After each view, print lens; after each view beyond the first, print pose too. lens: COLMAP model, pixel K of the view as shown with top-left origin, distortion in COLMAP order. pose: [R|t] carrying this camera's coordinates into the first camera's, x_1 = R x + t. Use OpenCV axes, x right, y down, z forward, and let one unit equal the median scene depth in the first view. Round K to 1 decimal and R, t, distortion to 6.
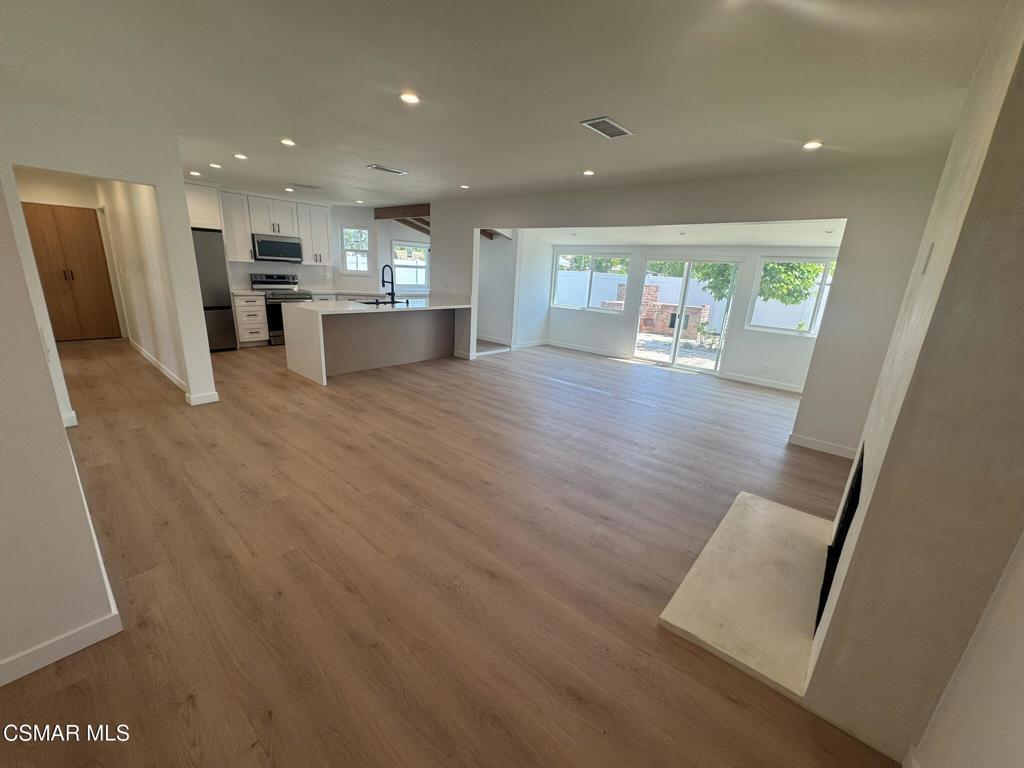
lens RADIAL K [[407.9, 0, 509.2], [0, 407.9, 384.3], [0, 0, 1]] dist [-0.003476, 0.000105]
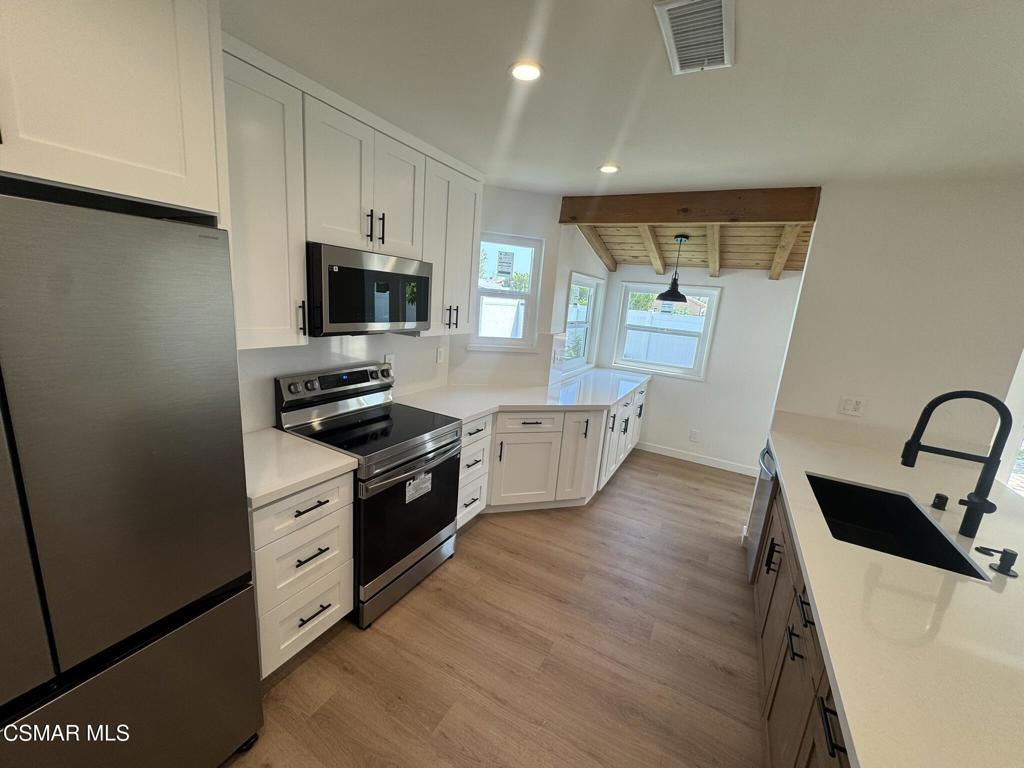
lens RADIAL K [[407.9, 0, 509.8], [0, 407.9, 383.6], [0, 0, 1]] dist [-0.003476, 0.000105]
pose [[0.976966, -0.020709, 0.212389, -0.555338], [0.031459, 0.998382, -0.047359, -0.258192], [-0.211065, 0.052950, 0.976037, 0.710877]]
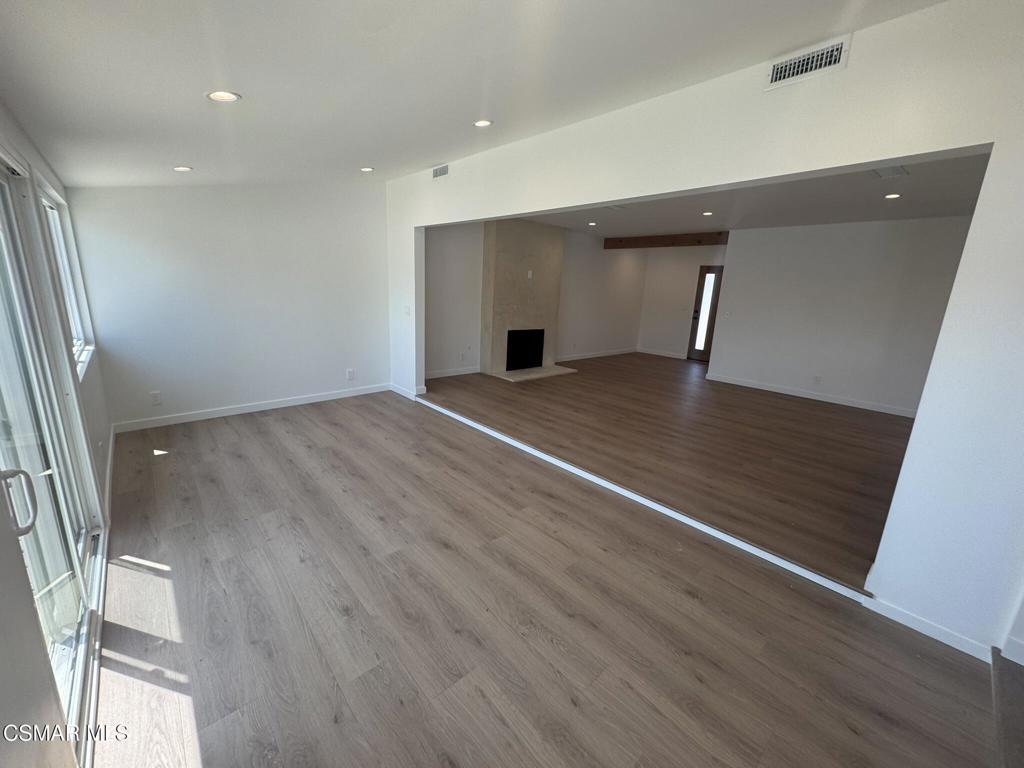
lens RADIAL K [[407.9, 0, 511.8], [0, 407.9, 381.7], [0, 0, 1]] dist [-0.003476, 0.000105]
pose [[-0.988274, -0.123296, 0.090069, 0.172954], [-0.064068, 0.870287, 0.488360, -0.334570], [-0.138598, 0.476863, -0.867981, 1.247753]]
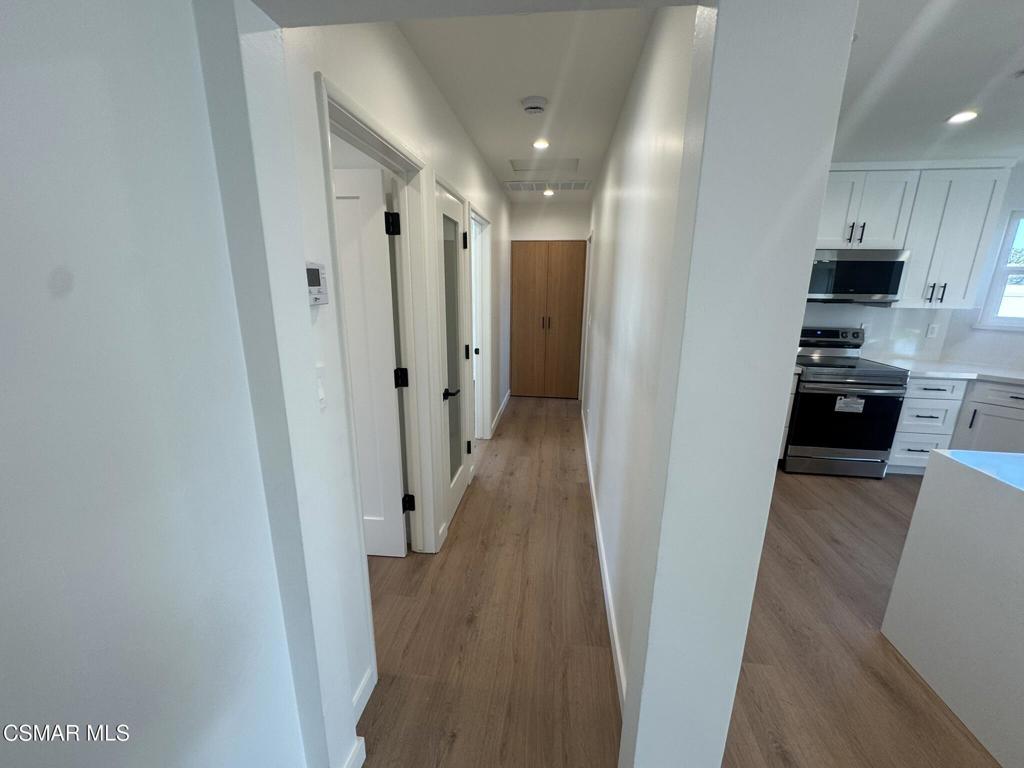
lens RADIAL K [[407.9, 0, 510.9], [0, 407.9, 384.1], [0, 0, 1]] dist [-0.003476, 0.000105]
pose [[0.555975, 0.155871, -0.816453, -0.394350], [-0.208257, 0.977051, 0.044715, -0.156608], [0.804687, 0.145172, 0.575678, 0.449149]]
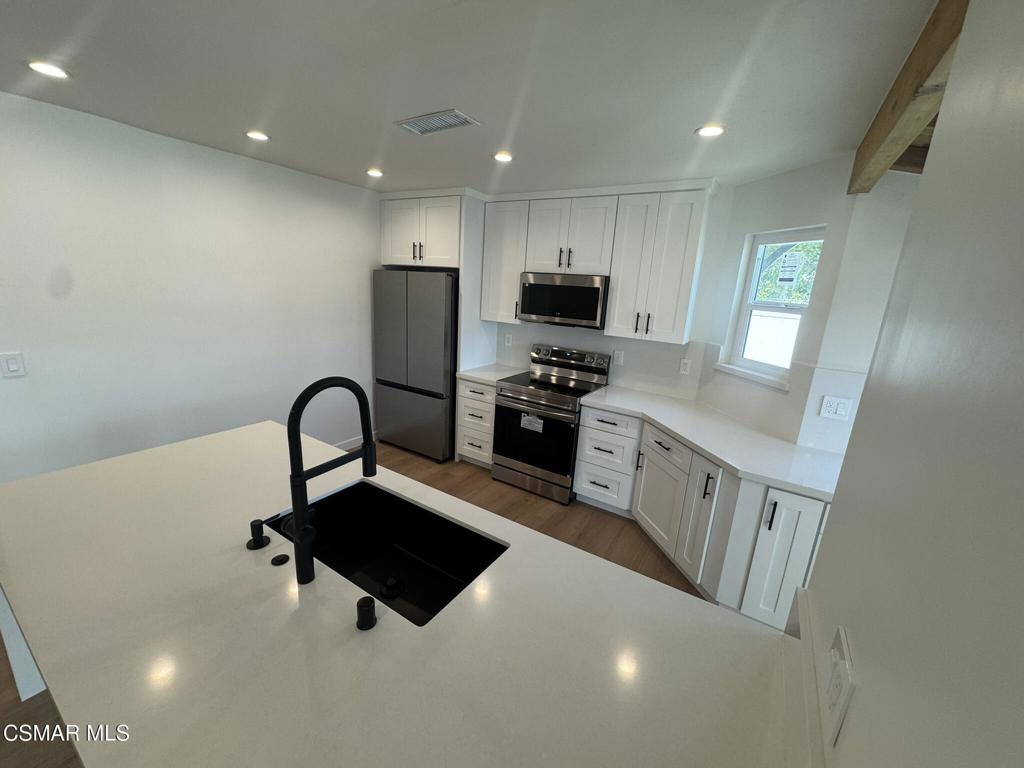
lens RADIAL K [[407.9, 0, 512.4], [0, 407.9, 382.5], [0, 0, 1]] dist [-0.003476, 0.000105]
pose [[0.150258, 0.195502, -0.969124, -0.094764], [-0.315907, 0.938357, 0.140315, -0.301670], [0.936817, 0.285069, 0.202756, 0.908681]]
